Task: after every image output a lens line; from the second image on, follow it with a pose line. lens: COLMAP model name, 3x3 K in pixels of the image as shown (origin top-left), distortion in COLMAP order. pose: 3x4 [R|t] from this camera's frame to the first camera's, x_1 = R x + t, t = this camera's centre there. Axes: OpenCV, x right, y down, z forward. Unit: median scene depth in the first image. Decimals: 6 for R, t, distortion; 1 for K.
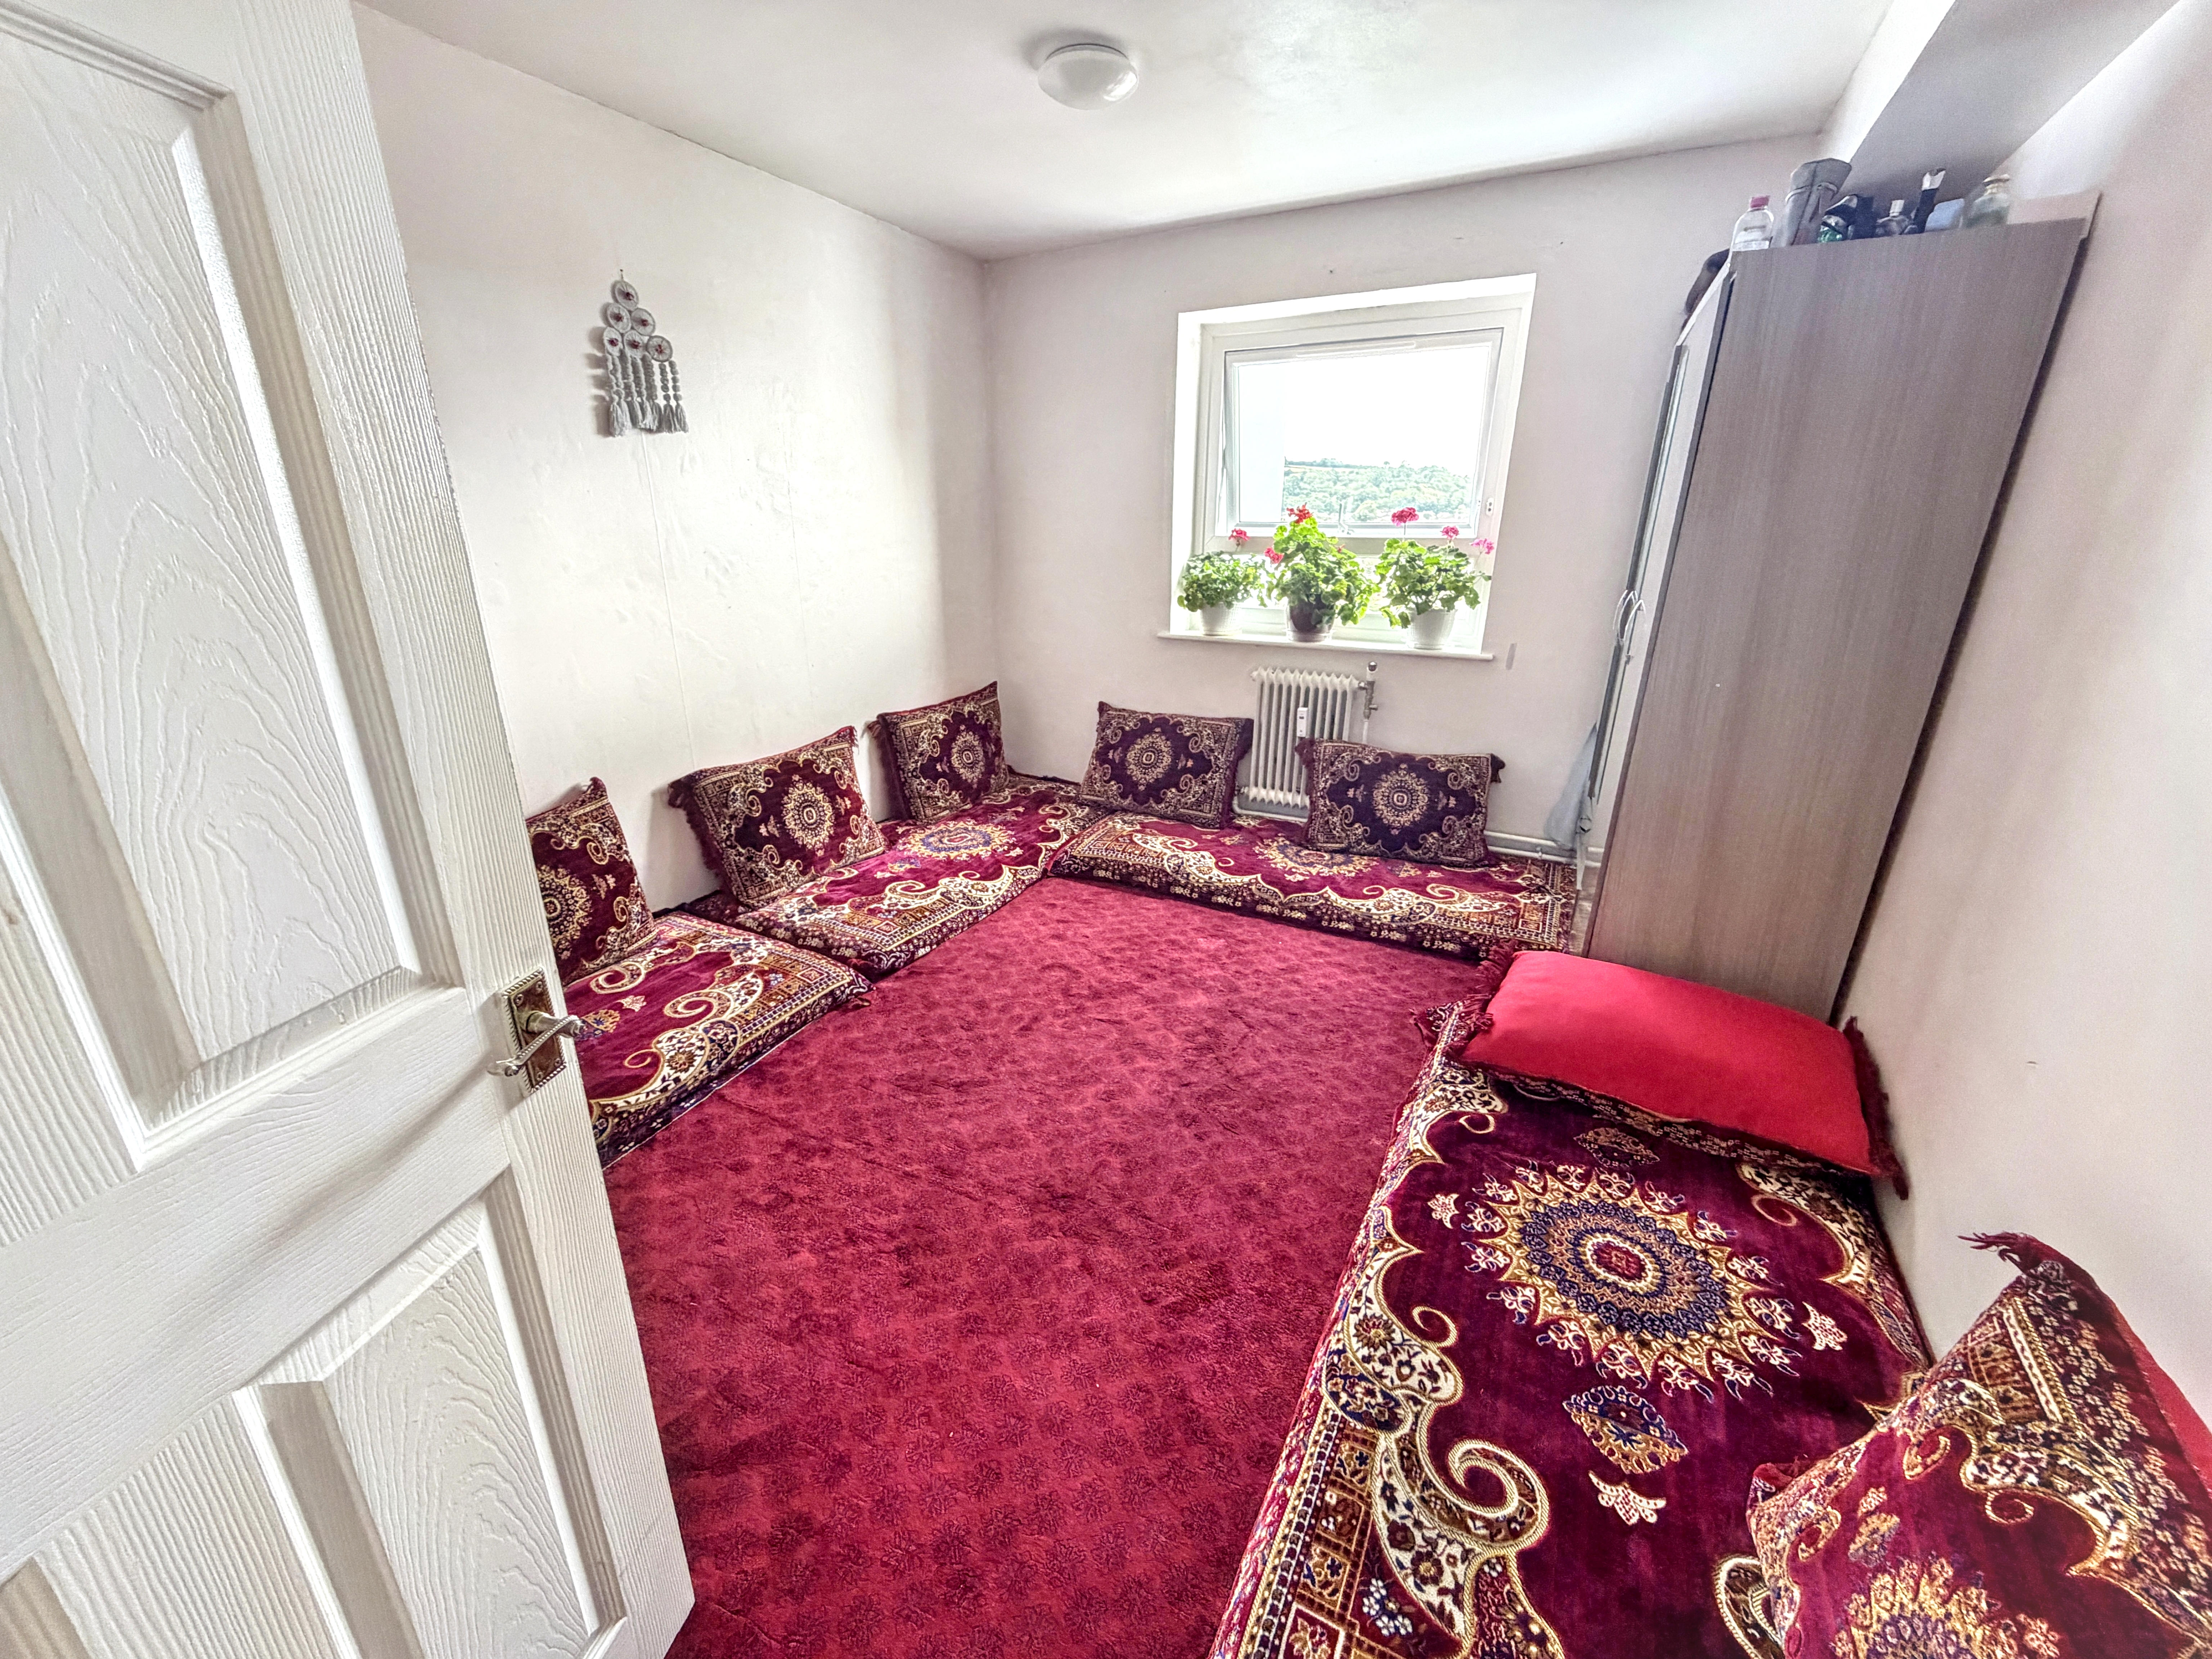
lens RADIAL K [[883.3, 0, 1101.8], [0, 883.3, 828.3], [0, 0, 1]] dist [0.002130, -0.000166]
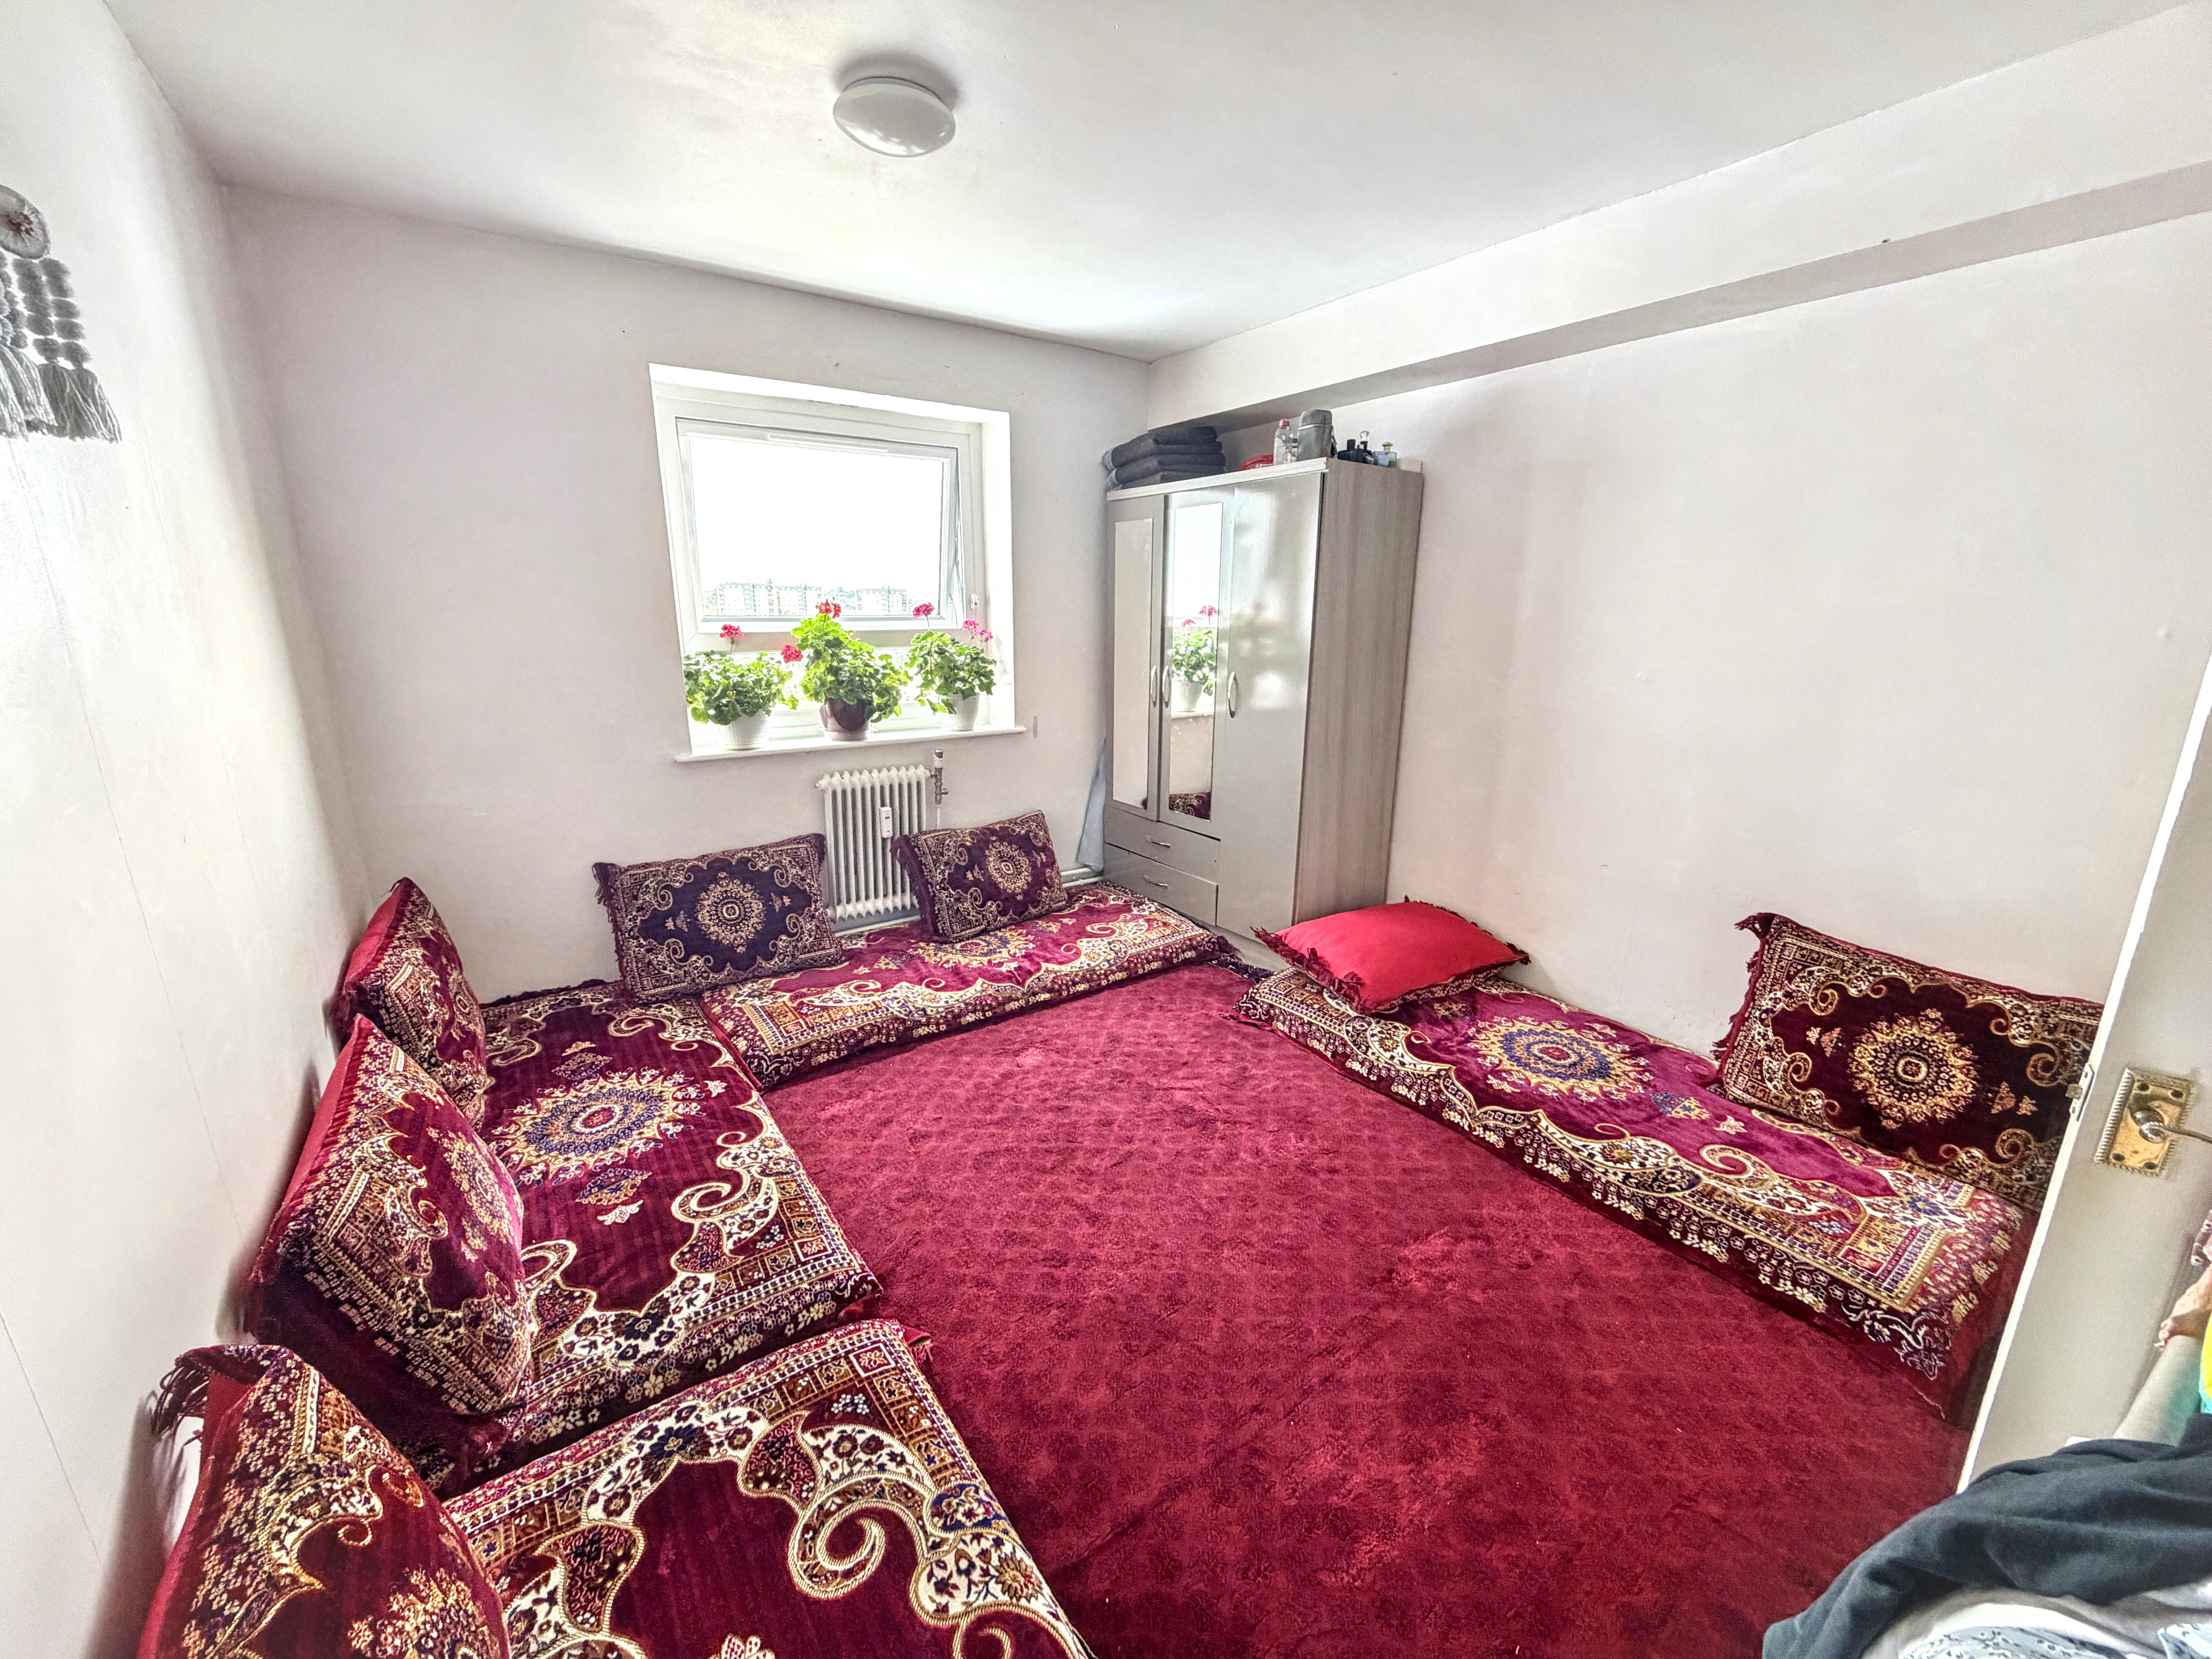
lens RADIAL K [[883.3, 0, 1101.8], [0, 883.3, 828.3], [0, 0, 1]] dist [0.002130, -0.000166]
pose [[0.455579, -0.224411, 0.861445, -0.529781], [0.288769, 0.952629, 0.095448, -0.150256], [-0.842057, 0.205274, 0.498800, 0.364147]]
